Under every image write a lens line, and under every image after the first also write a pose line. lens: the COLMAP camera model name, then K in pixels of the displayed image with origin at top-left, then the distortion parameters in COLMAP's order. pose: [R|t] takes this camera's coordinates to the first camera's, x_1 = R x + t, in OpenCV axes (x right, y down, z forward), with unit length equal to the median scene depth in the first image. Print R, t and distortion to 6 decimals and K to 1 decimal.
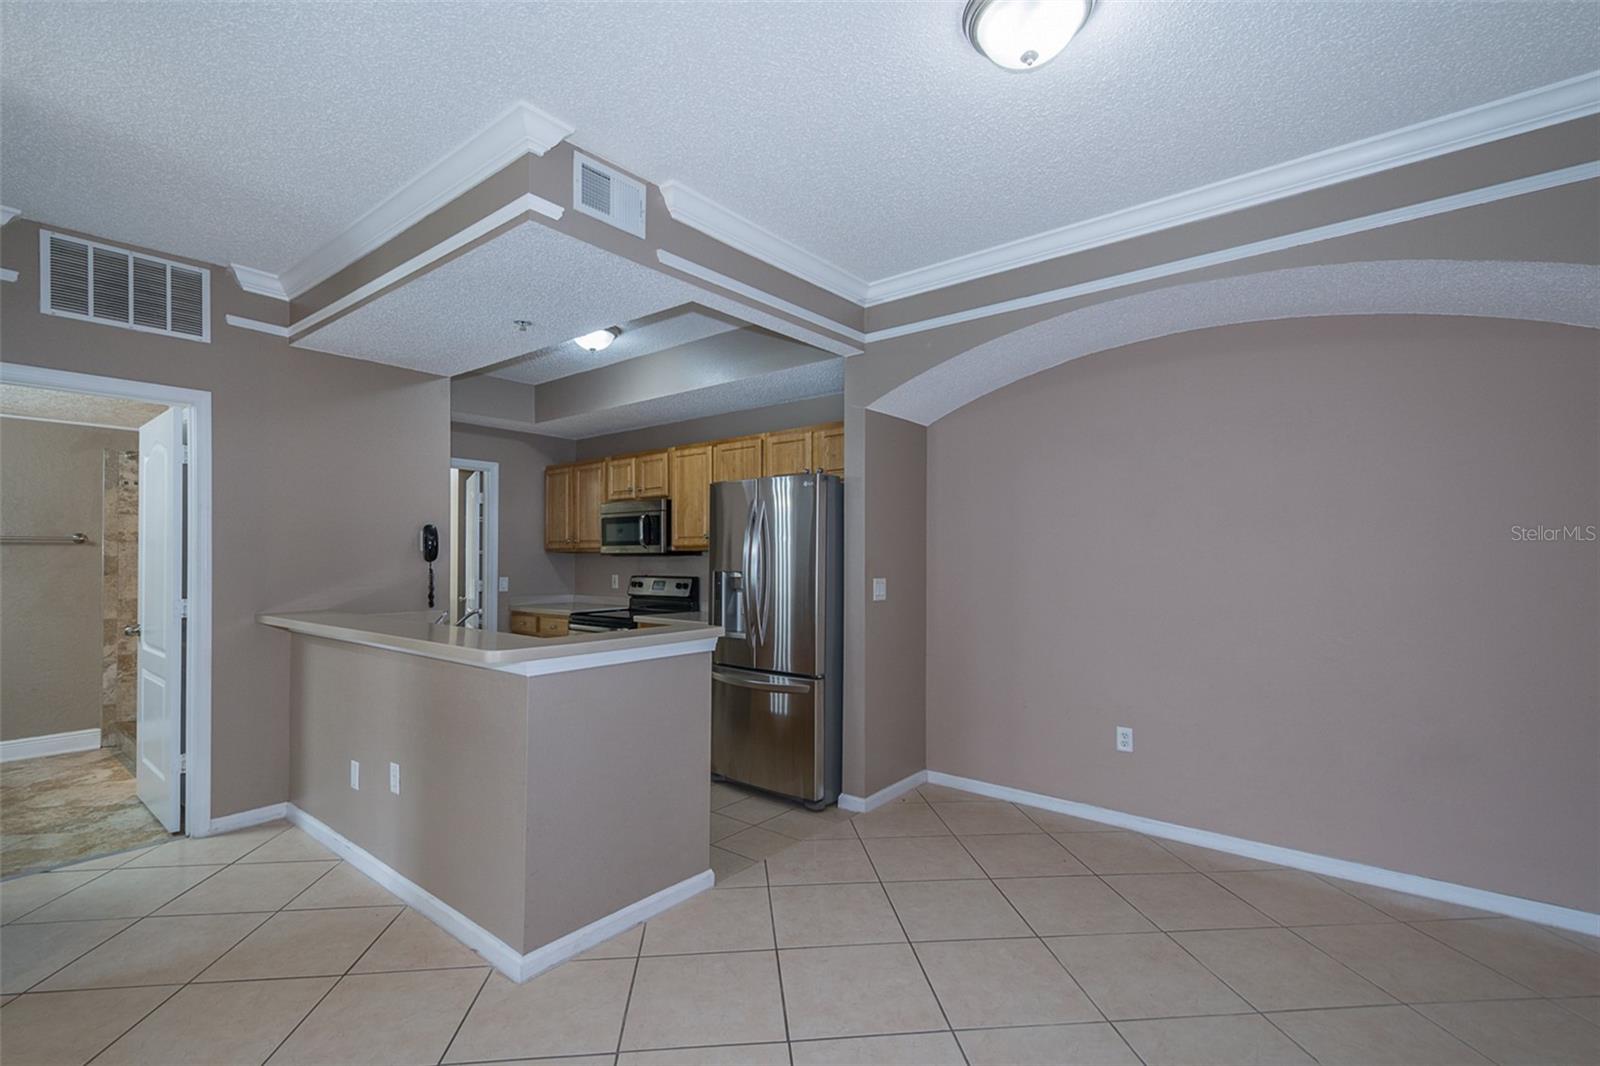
lens RADIAL K [[721.3, 0, 821.3], [0, 721.3, 553.4], [0, 0, 1]] dist [0.008069, -0.002089]
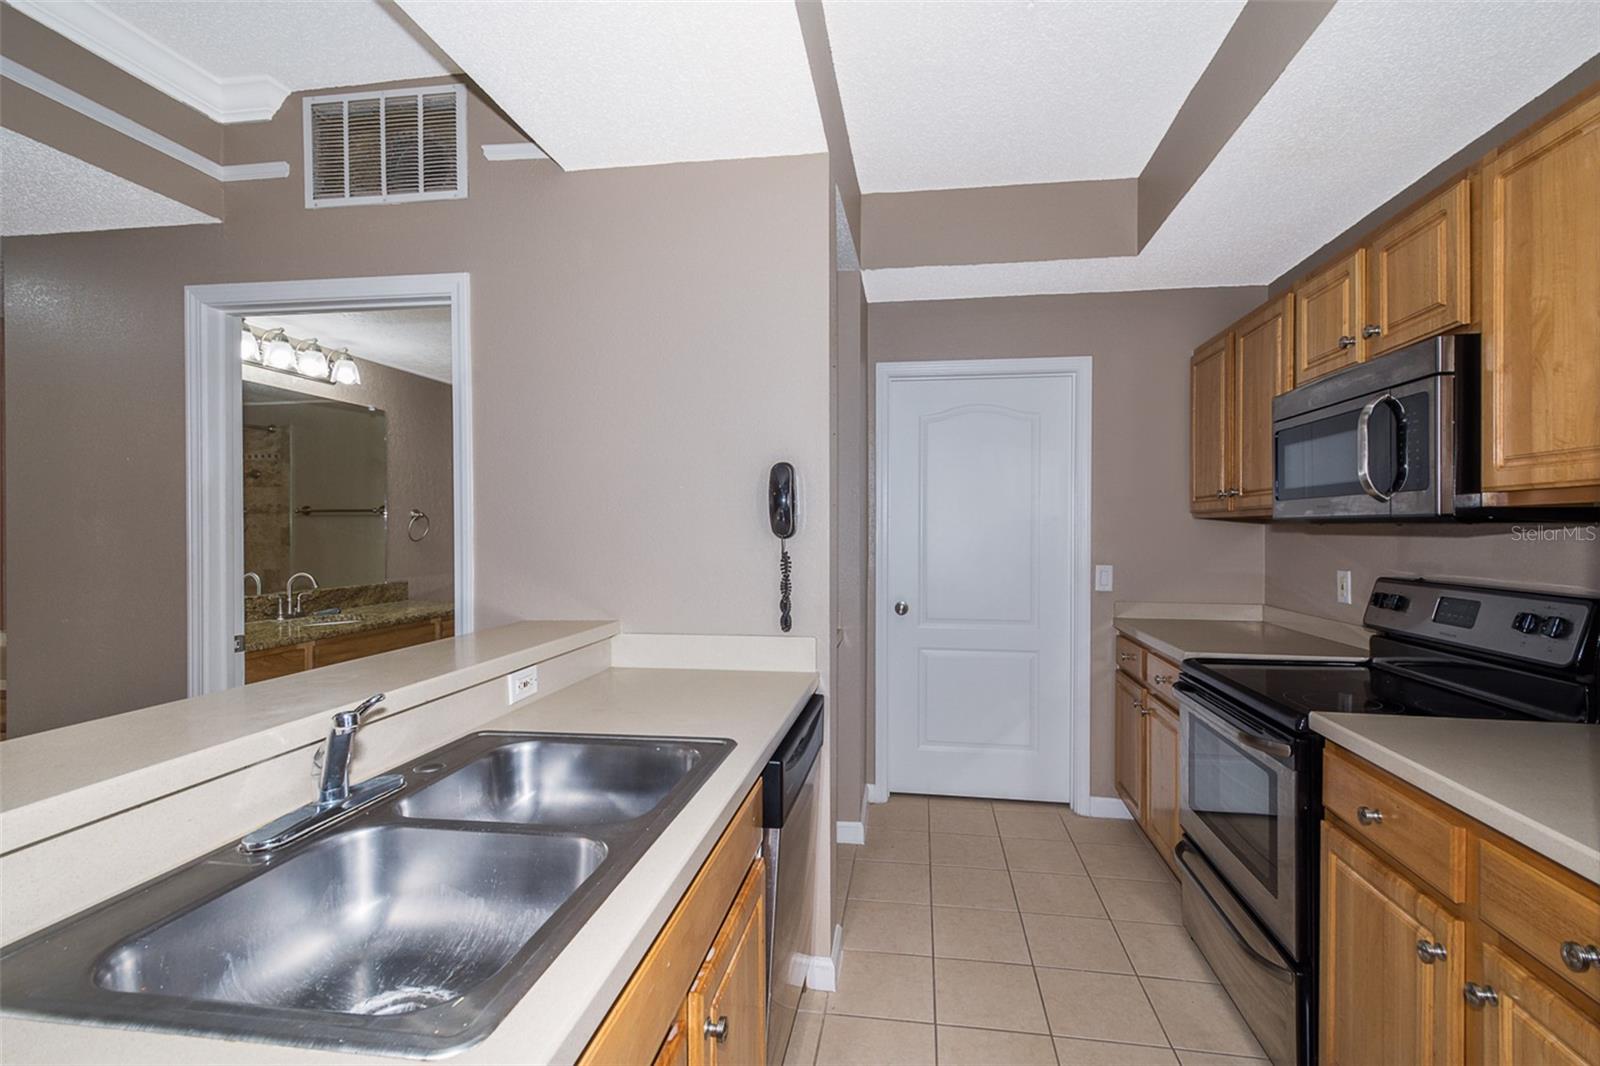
lens RADIAL K [[721.3, 0, 802.7], [0, 721.3, 530.2], [0, 0, 1]] dist [0.008069, -0.002089]
pose [[0.480963, 0.004233, -0.876731, -0.080901], [0.001103, 0.999985, 0.005433, 0.003912], [0.876740, -0.003581, 0.480951, 0.613802]]
